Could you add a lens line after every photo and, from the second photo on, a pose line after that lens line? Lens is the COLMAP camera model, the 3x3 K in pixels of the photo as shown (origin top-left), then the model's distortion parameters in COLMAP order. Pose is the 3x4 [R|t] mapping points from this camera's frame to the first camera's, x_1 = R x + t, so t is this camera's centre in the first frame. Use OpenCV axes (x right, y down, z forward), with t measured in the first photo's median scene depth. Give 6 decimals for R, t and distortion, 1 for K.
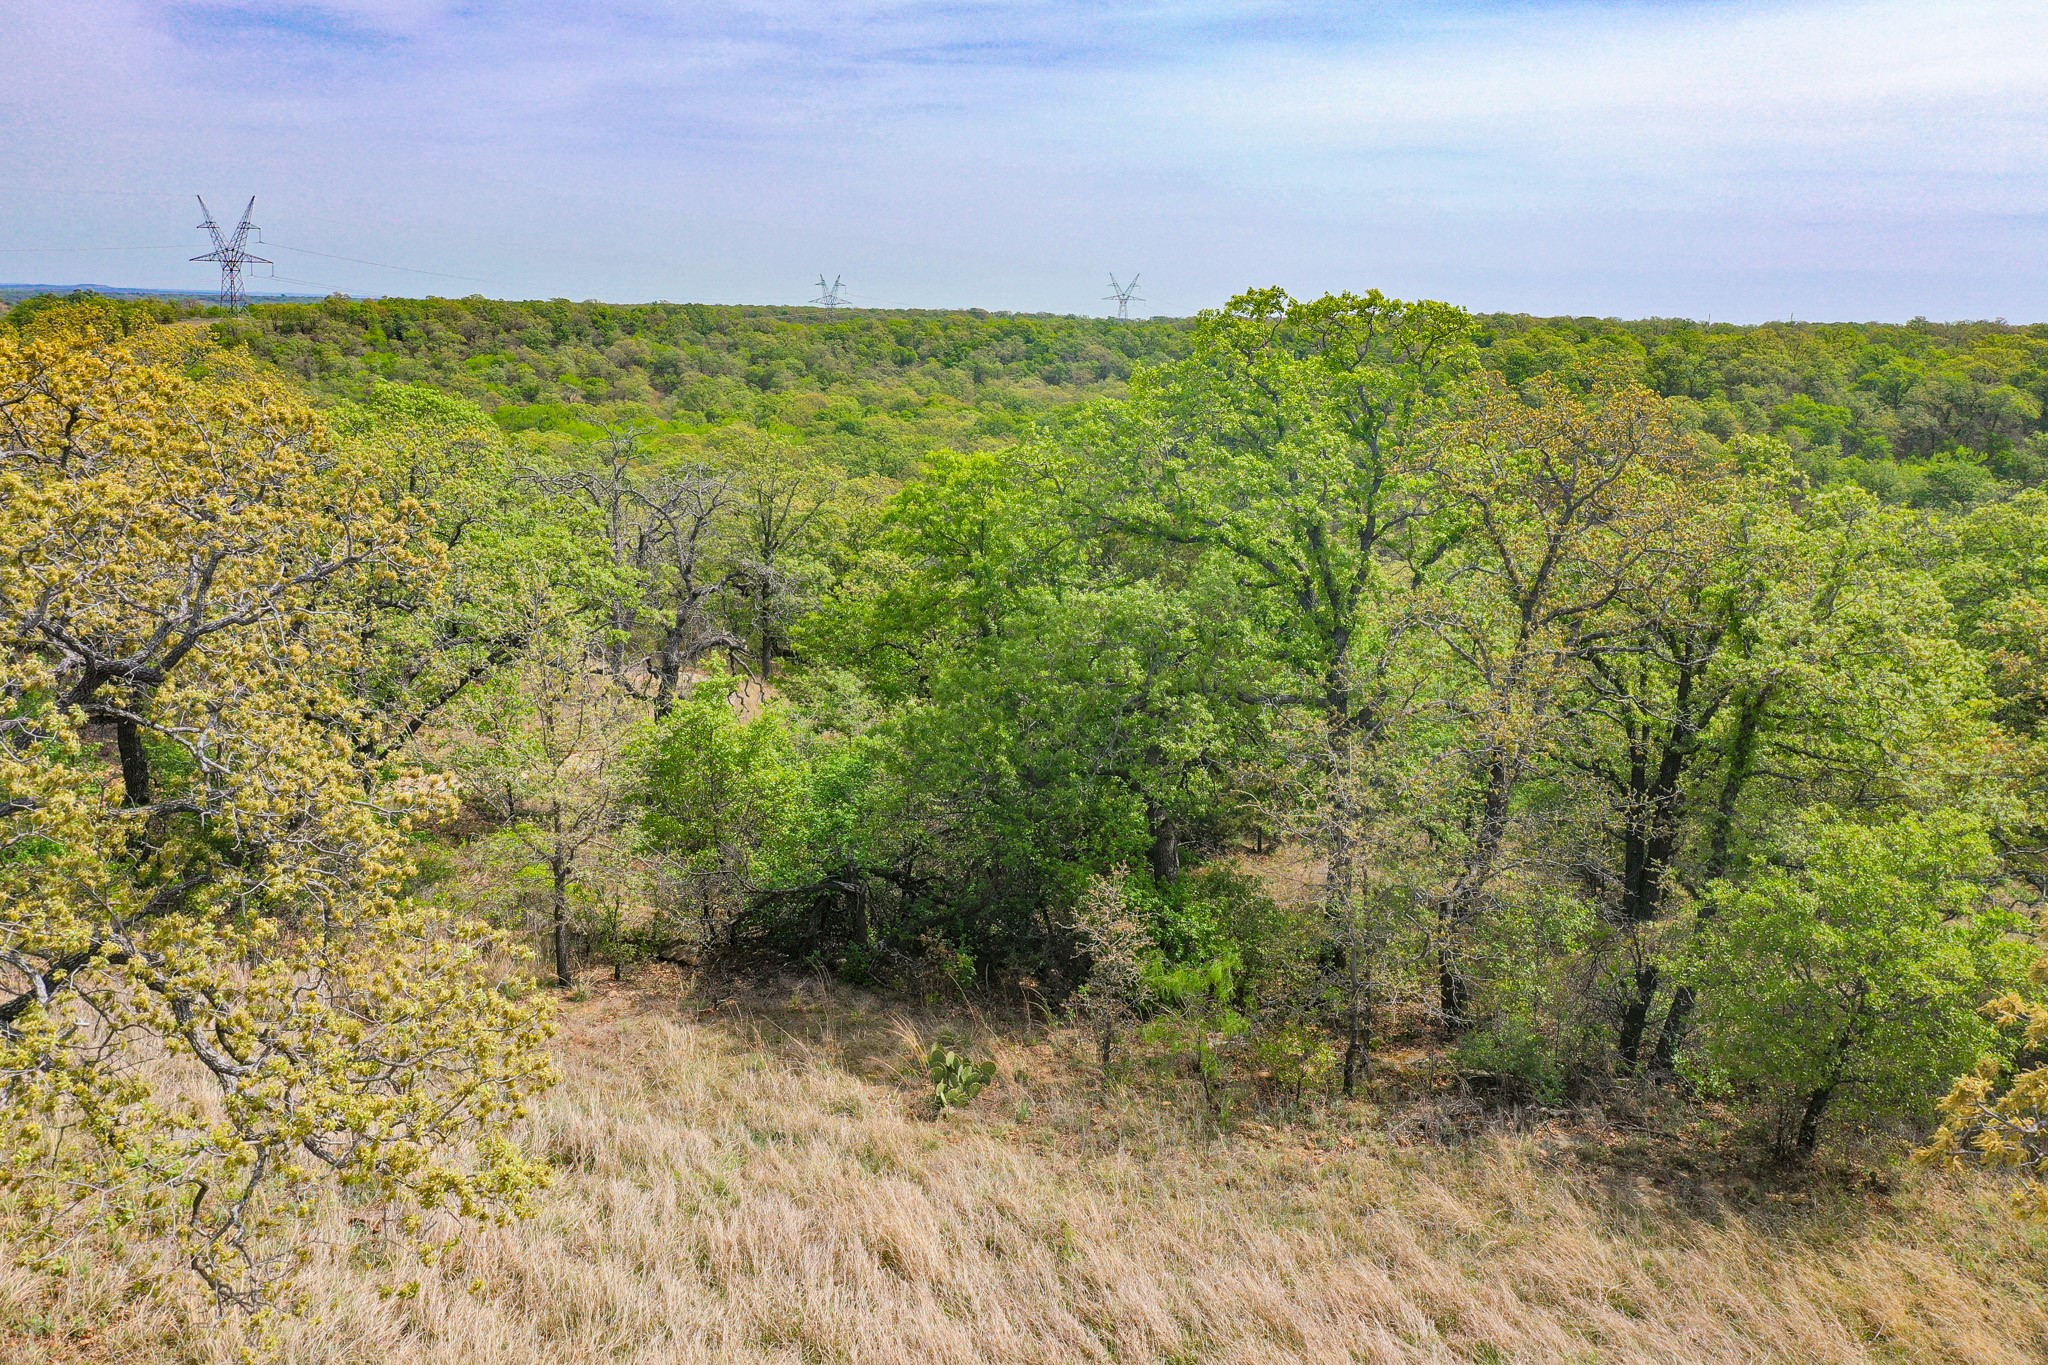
lens RADIAL K [[1662.9, 0, 1028.8], [0, 1662.9, 683.3], [0, 0, 1]] dist [0.006255, 0.000893]
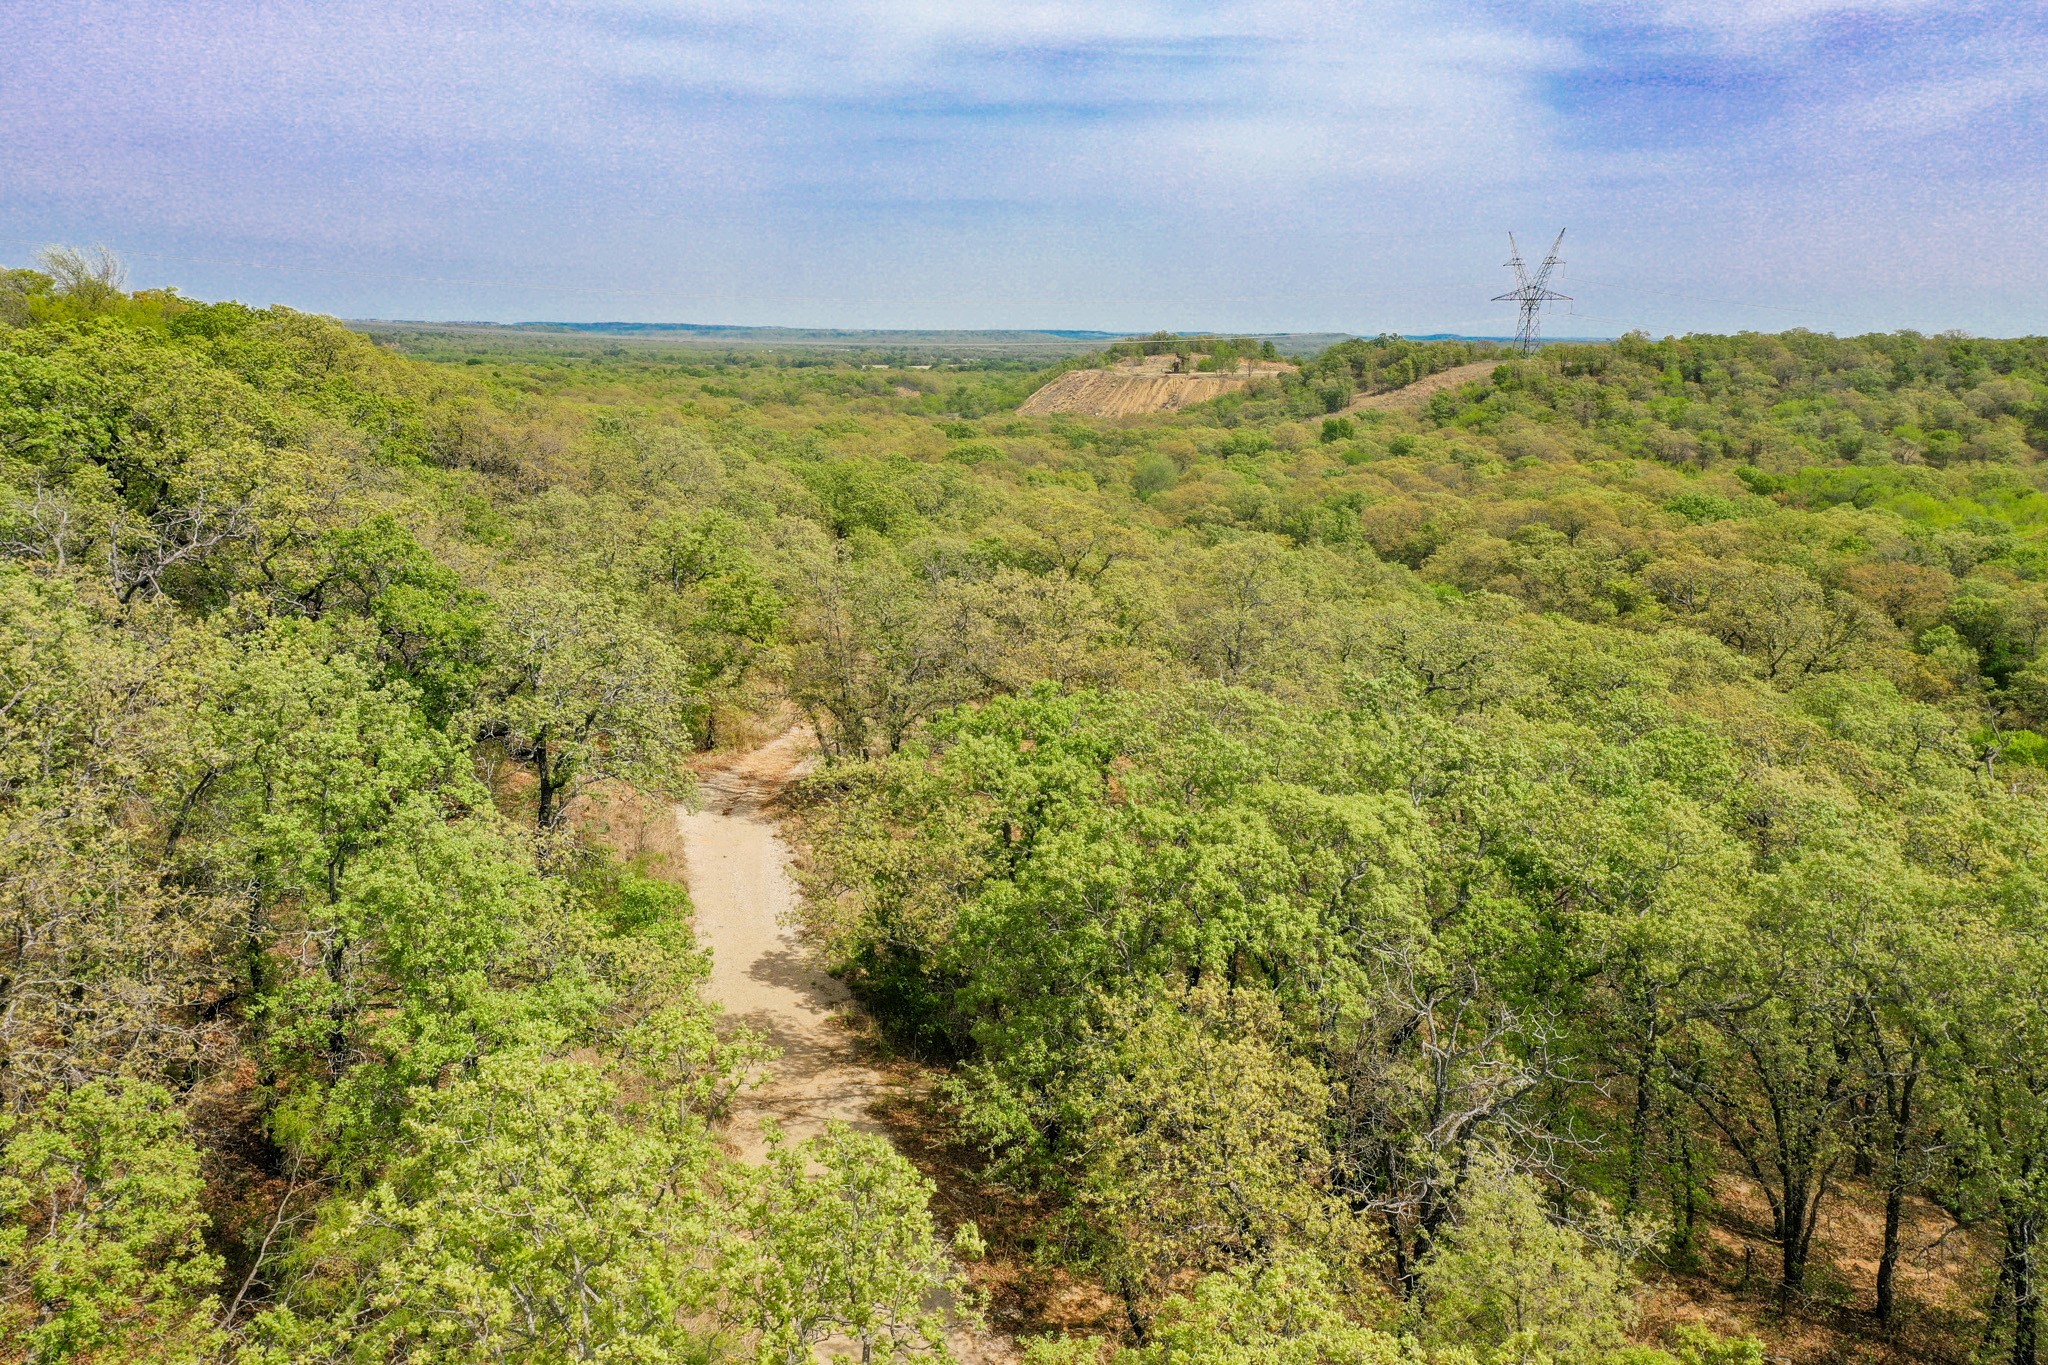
lens RADIAL K [[1662.9, 0, 1025.1], [0, 1662.9, 688.3], [0, 0, 1]] dist [0.006255, 0.000893]
pose [[0.735549, 0.120522, -0.666665, -0.043408], [-0.136014, 0.990284, 0.028958, -0.028789], [0.663677, 0.069376, 0.744795, 0.147049]]
